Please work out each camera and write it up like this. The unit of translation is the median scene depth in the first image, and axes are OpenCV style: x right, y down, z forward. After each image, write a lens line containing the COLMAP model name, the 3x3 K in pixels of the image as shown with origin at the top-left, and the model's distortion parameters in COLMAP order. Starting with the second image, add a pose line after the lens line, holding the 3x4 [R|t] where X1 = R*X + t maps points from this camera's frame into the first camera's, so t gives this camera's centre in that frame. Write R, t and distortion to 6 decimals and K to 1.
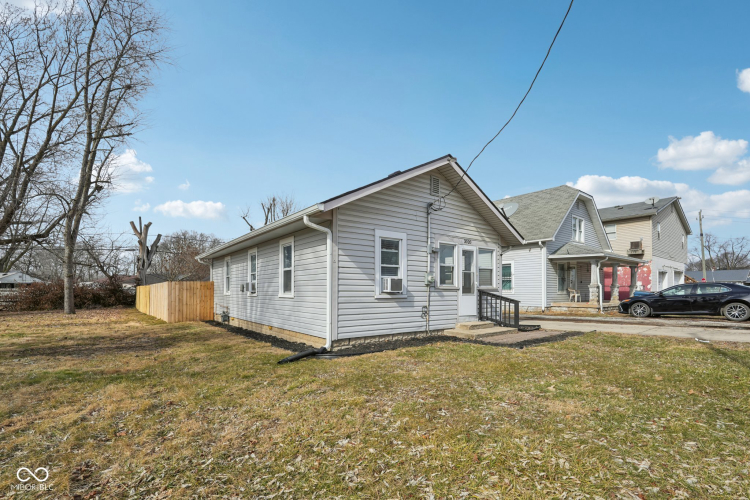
lens RADIAL K [[350.3, 0, 373.5], [0, 350.3, 279.0], [0, 0, 1]] dist [-0.000841, 0.000166]
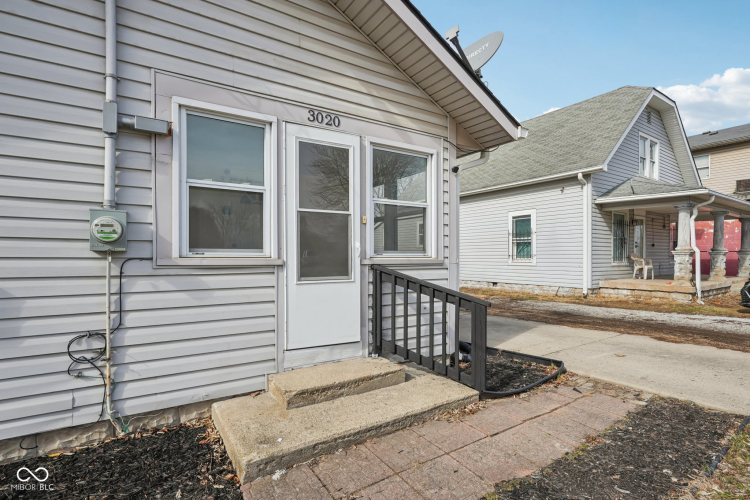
lens RADIAL K [[361.8, 0, 372.5], [0, 361.8, 255.1], [0, 0, 1]] dist [-0.004660, 0.001395]
pose [[0.995107, -0.004049, -0.098720, 0.201686], [0.006832, 0.999588, 0.027863, 0.006564], [0.098567, -0.028401, 0.994725, 0.388990]]
